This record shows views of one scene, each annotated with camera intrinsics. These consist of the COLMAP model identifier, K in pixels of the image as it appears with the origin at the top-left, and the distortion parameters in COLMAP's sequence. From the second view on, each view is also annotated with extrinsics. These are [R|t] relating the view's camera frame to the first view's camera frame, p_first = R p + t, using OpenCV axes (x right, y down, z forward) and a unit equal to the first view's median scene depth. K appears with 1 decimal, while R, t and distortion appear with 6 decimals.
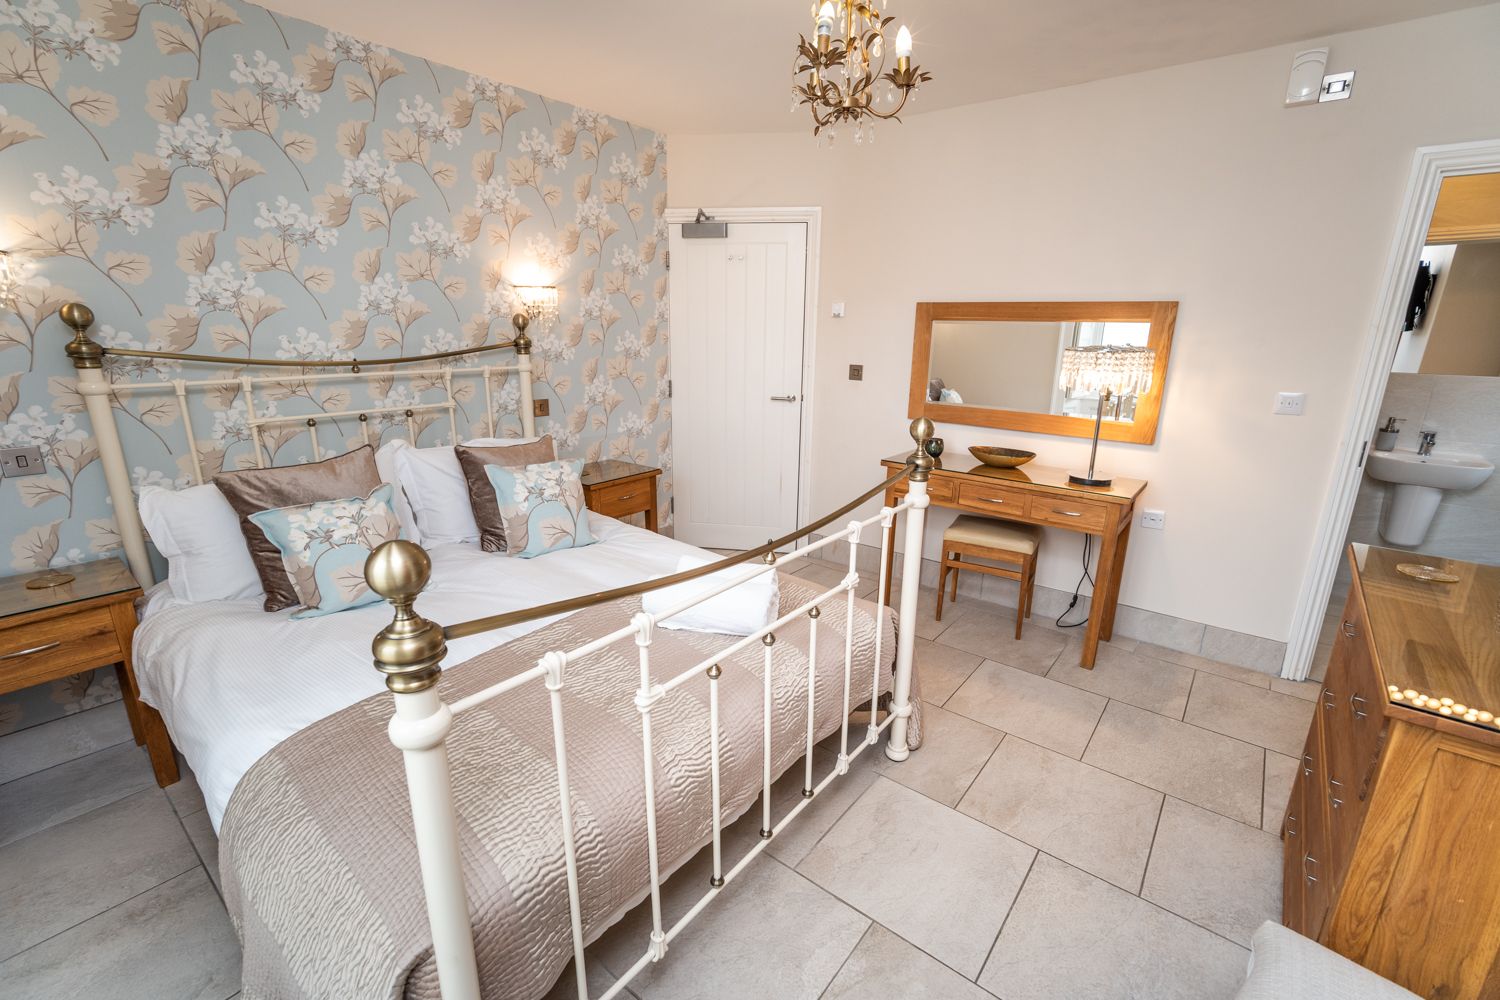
lens RADIAL K [[667.8, 0, 753.6], [0, 667.8, 496.2], [0, 0, 1]] dist [0.009247, 0.000225]
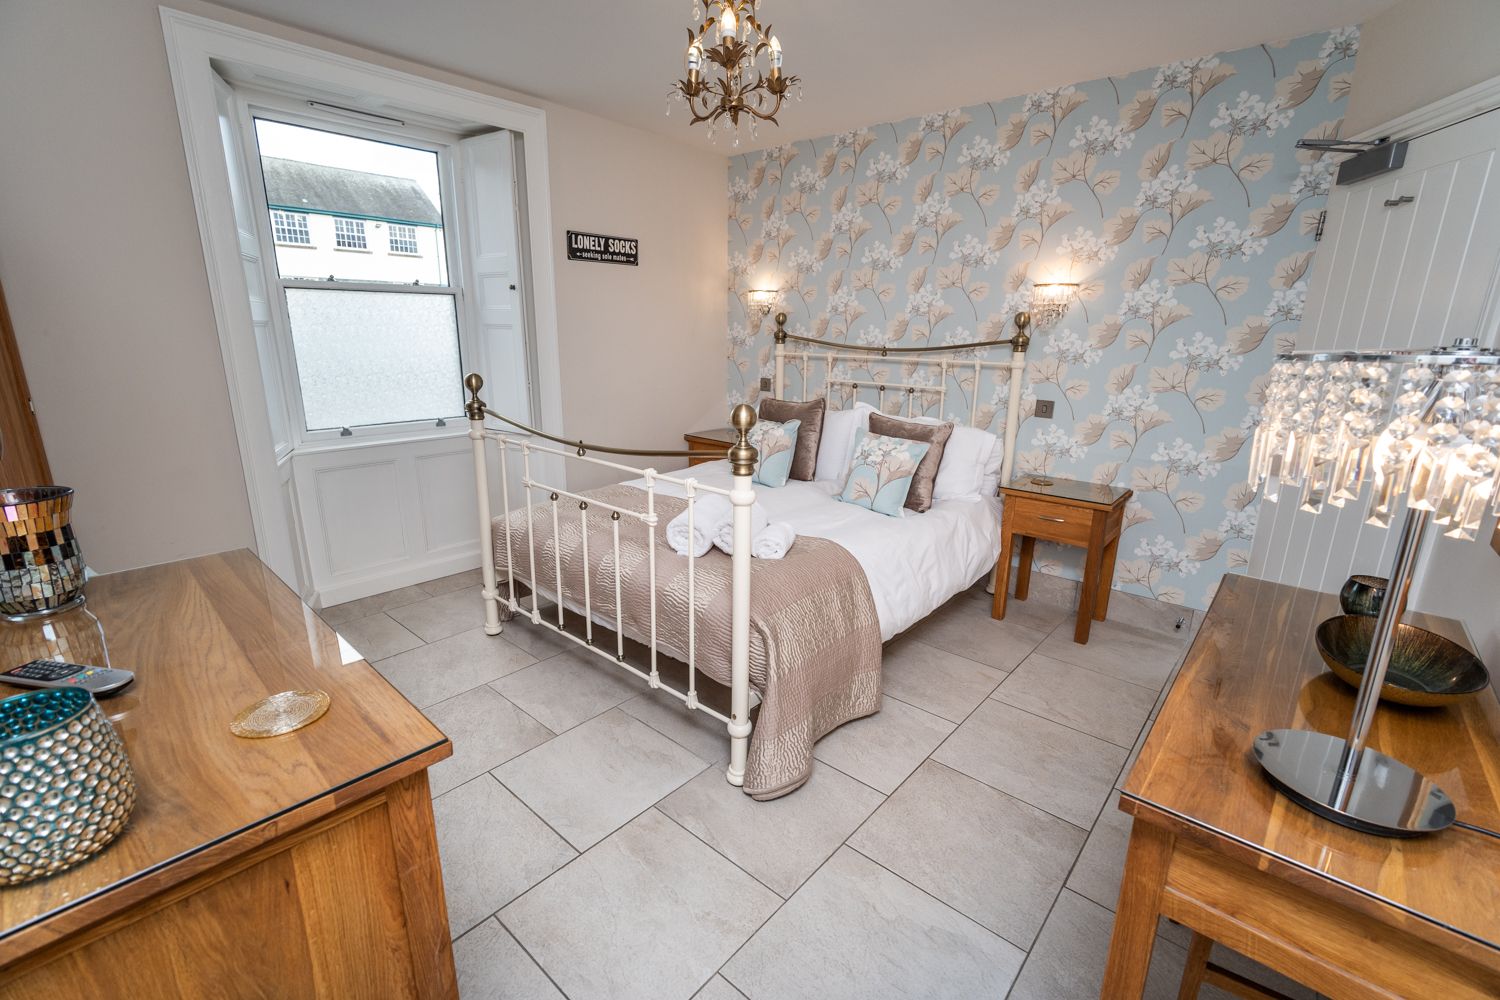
lens RADIAL K [[667.8, 0, 753.6], [0, 667.8, 496.2], [0, 0, 1]] dist [0.009247, 0.000225]
pose [[-0.054397, 0.238390, -0.969645, 0.816357], [-0.265915, 0.932556, 0.244189, -0.165260], [0.962461, 0.271126, 0.012663, 0.729805]]
